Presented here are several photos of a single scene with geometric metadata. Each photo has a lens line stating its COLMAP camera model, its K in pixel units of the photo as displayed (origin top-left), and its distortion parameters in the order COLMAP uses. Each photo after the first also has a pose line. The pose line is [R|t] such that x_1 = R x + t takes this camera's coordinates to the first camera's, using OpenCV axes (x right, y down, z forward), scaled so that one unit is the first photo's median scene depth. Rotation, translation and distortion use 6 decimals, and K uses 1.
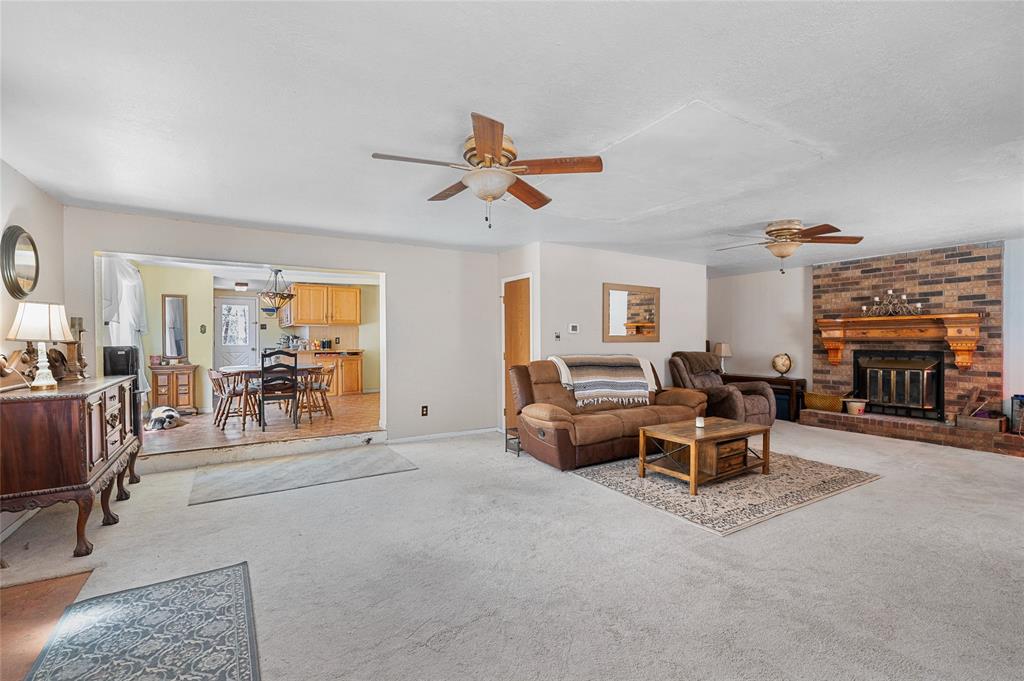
lens RADIAL K [[454.0, 0, 512.0], [0, 454.0, 340.5], [0, 0, 1]] dist [-0.000061, 0.000088]
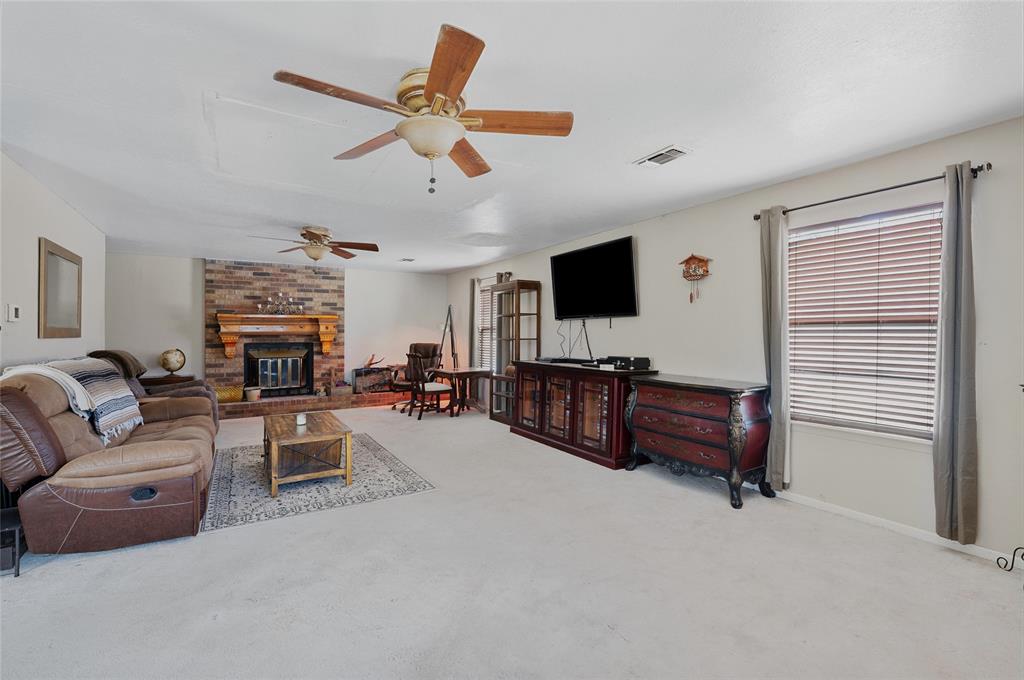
lens RADIAL K [[450.6, 0, 518.5], [0, 450.6, 327.3], [0, 0, 1]] dist [0.000895, 0.000159]
pose [[-0.009835, 0.015384, 0.999833, -0.381413], [0.004100, 0.999874, -0.015345, 0.001647], [-0.999943, 0.003948, -0.009897, 0.383673]]
